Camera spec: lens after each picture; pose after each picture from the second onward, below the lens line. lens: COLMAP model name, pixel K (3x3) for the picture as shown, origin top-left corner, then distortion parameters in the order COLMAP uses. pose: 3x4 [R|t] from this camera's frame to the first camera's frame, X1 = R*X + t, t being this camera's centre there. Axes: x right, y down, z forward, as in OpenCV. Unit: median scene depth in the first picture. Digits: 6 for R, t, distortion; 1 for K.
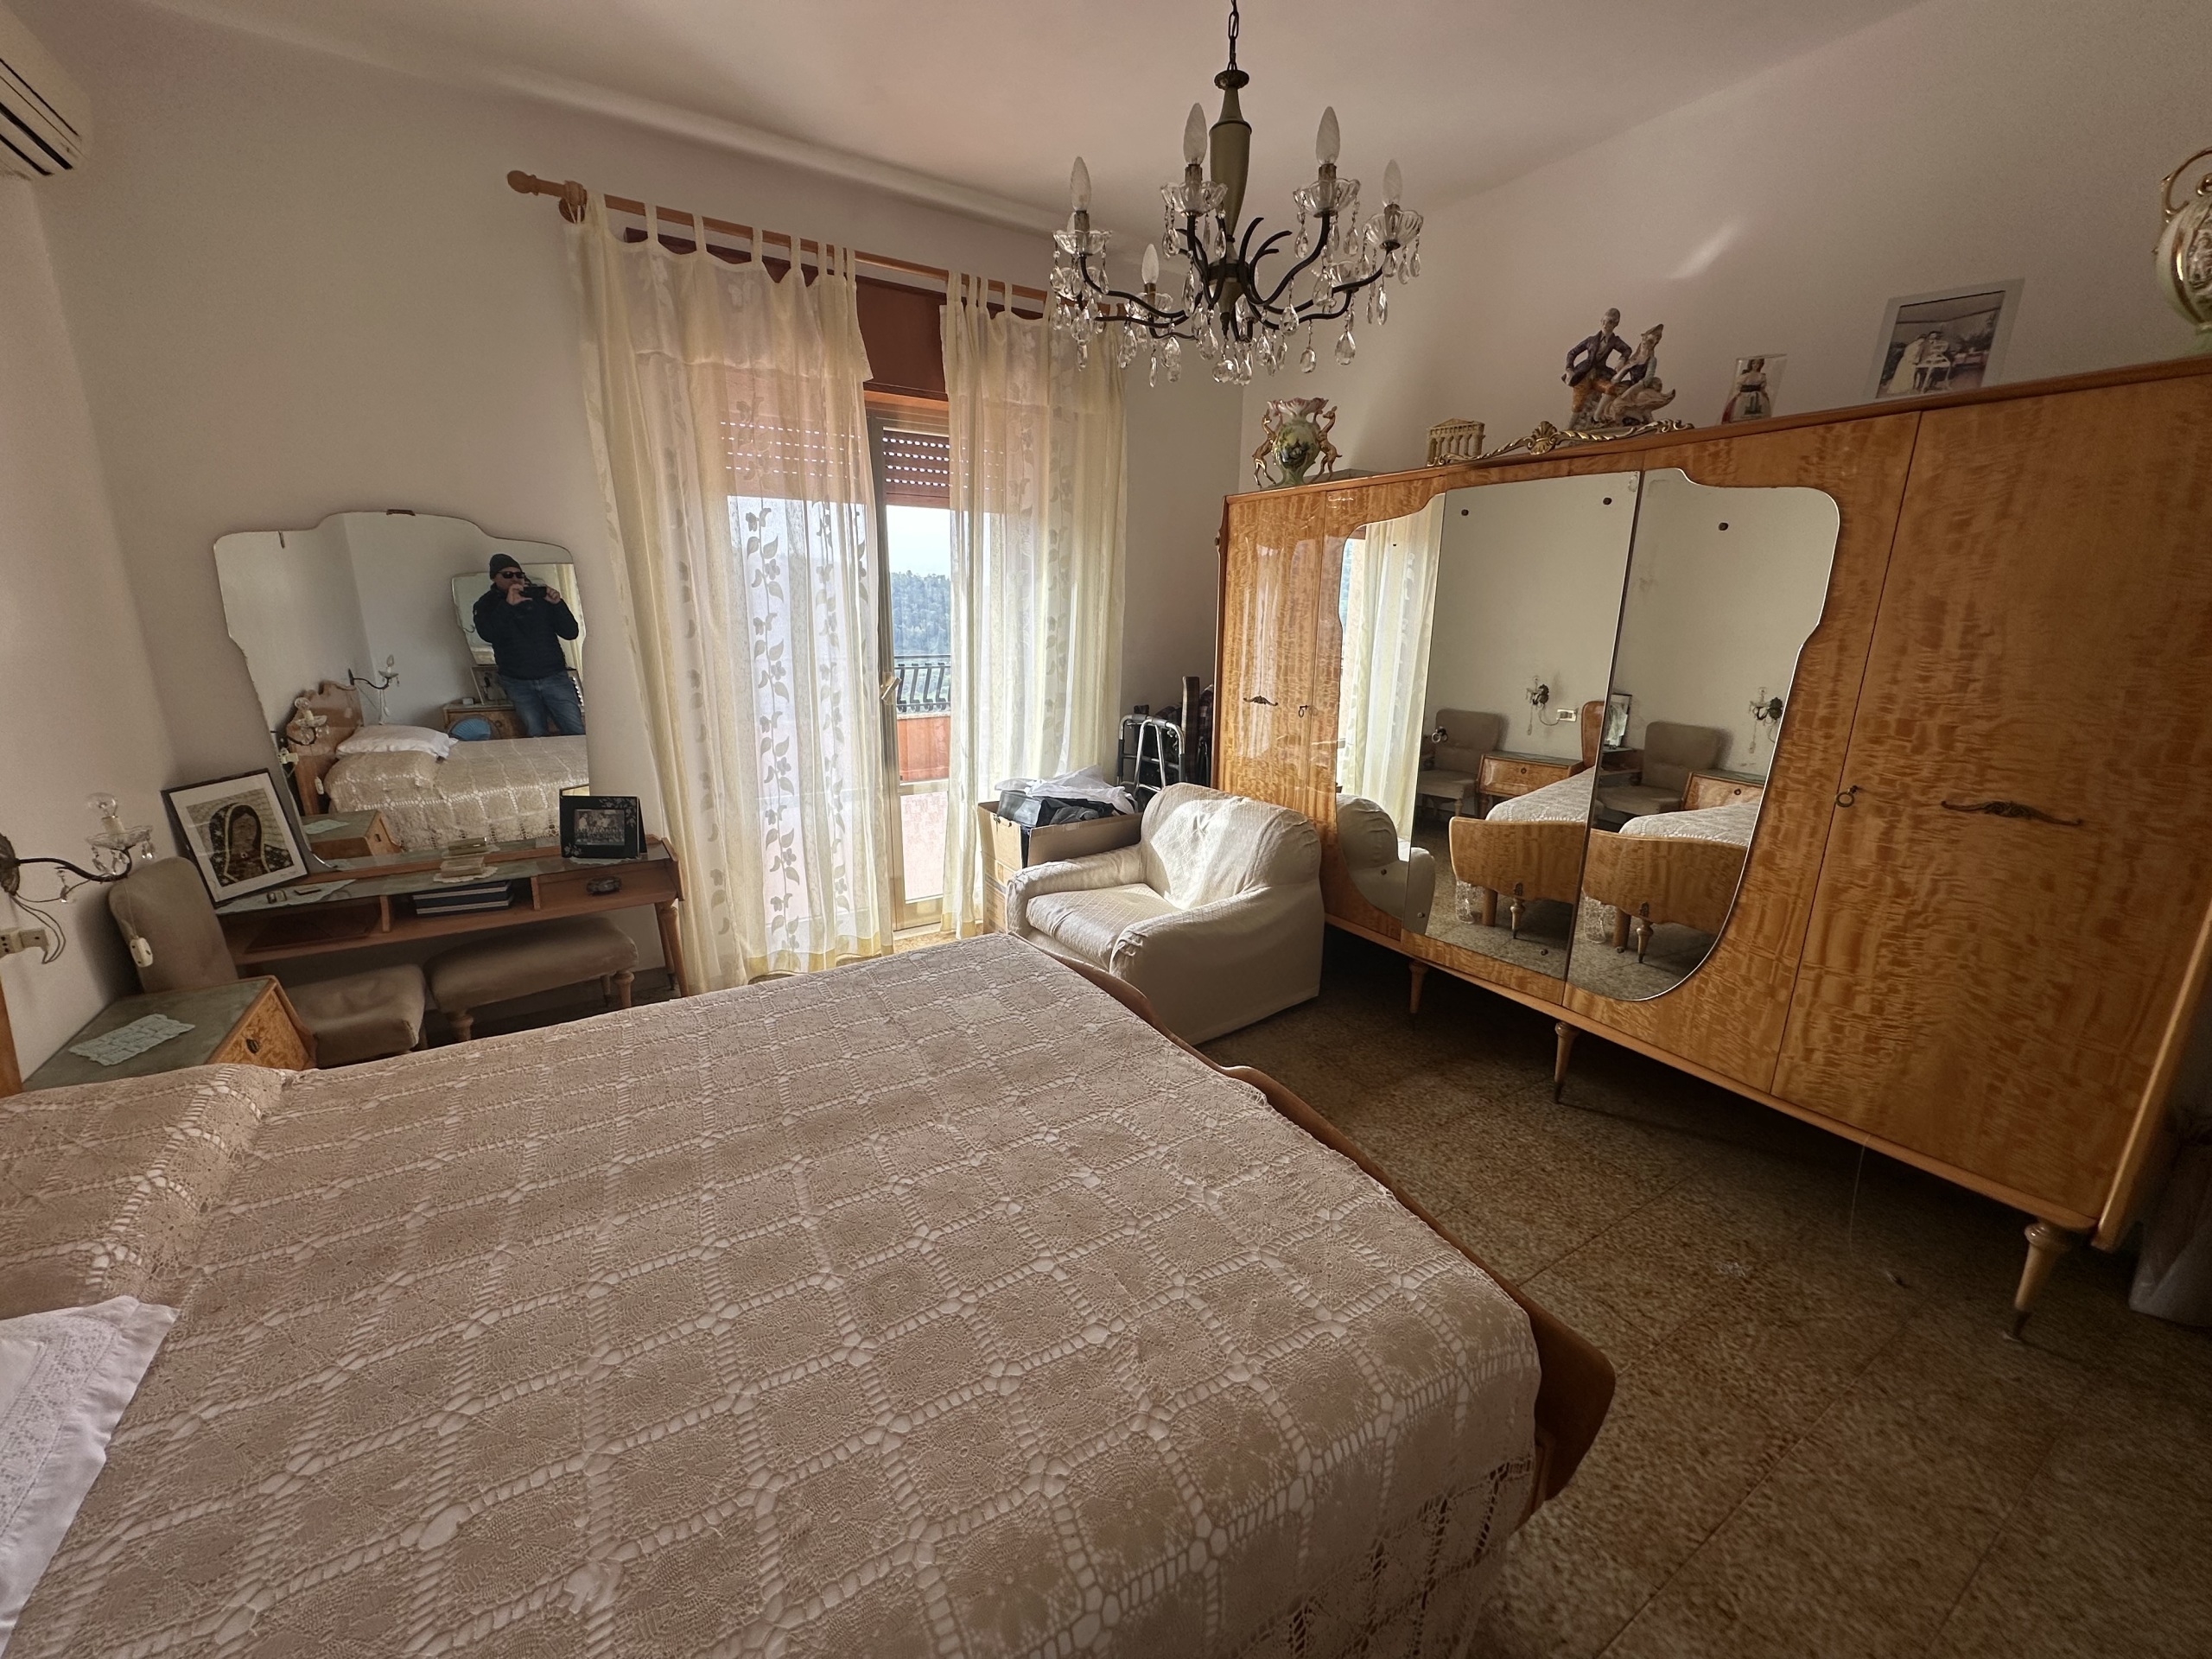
lens RADIAL K [[878.4, 0, 1106.7], [0, 878.4, 830.7], [0, 0, 1]] dist [-0.005300, 0.001255]
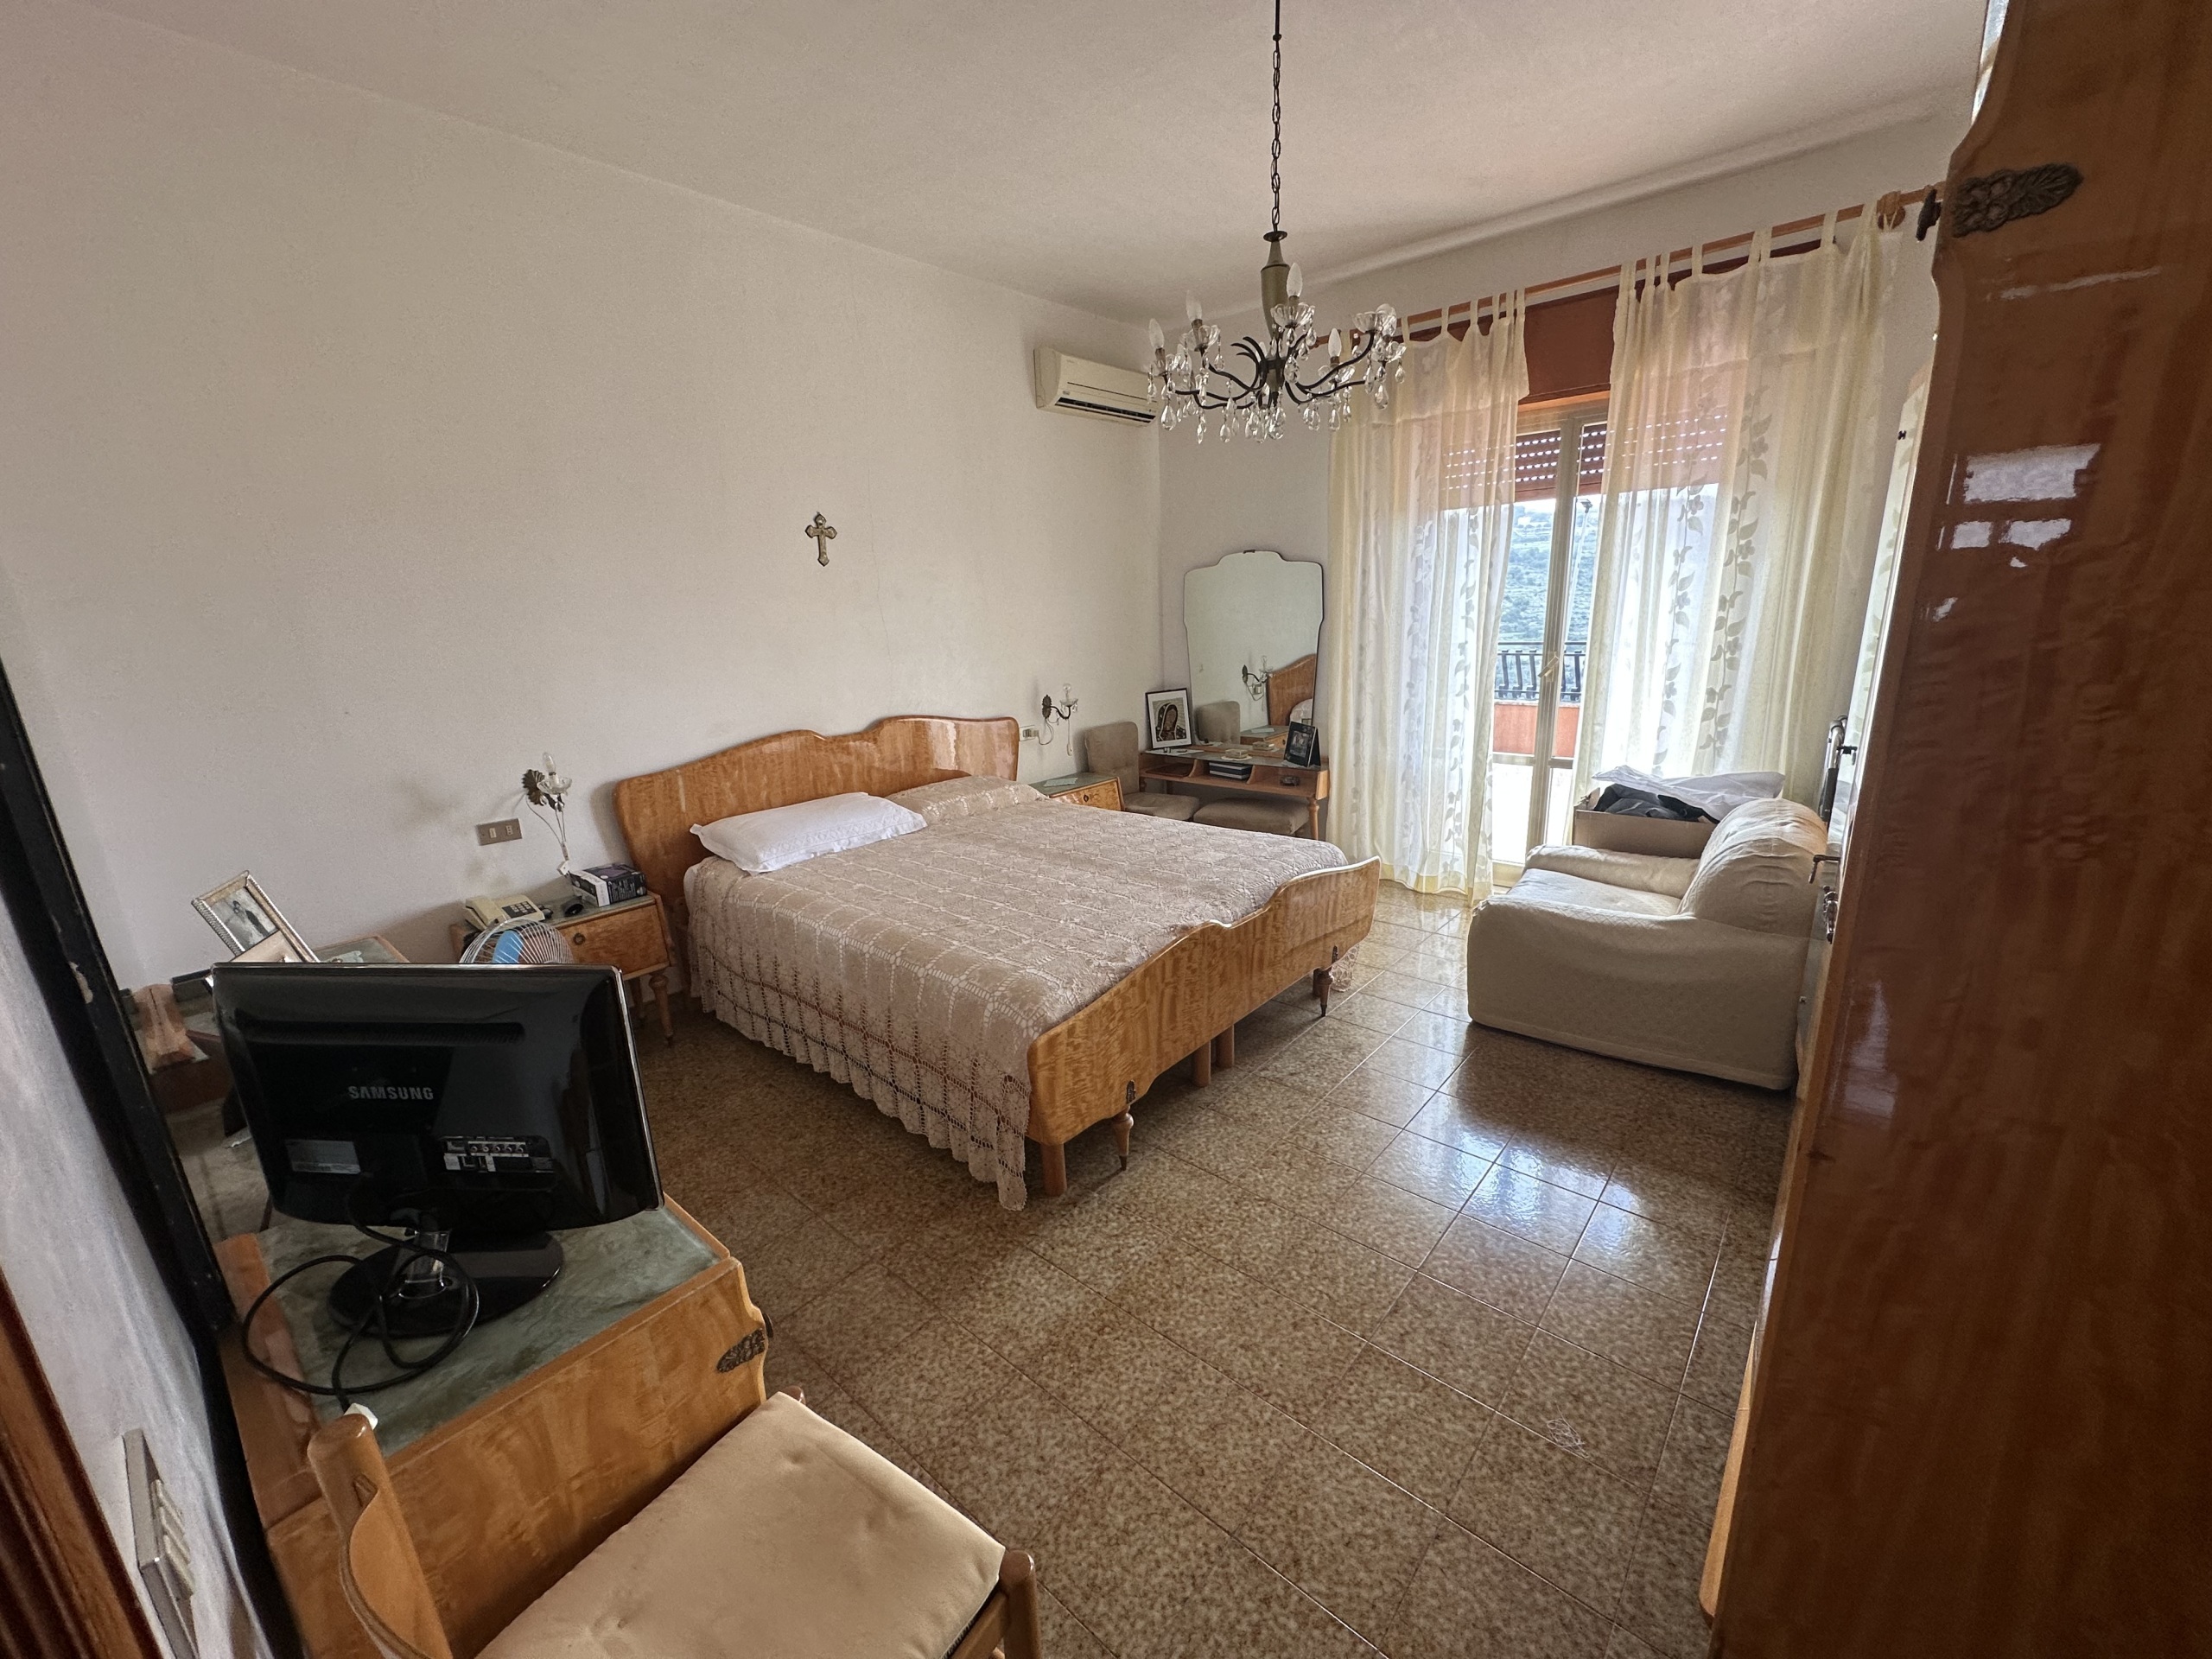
lens RADIAL K [[878.4, 0, 1106.7], [0, 878.4, 830.7], [0, 0, 1]] dist [-0.005300, 0.001255]
pose [[0.294270, 0.218445, -0.930423, 0.786618], [-0.199100, 0.966181, 0.163870, -0.041518], [0.934754, 0.137025, 0.327811, 0.190751]]
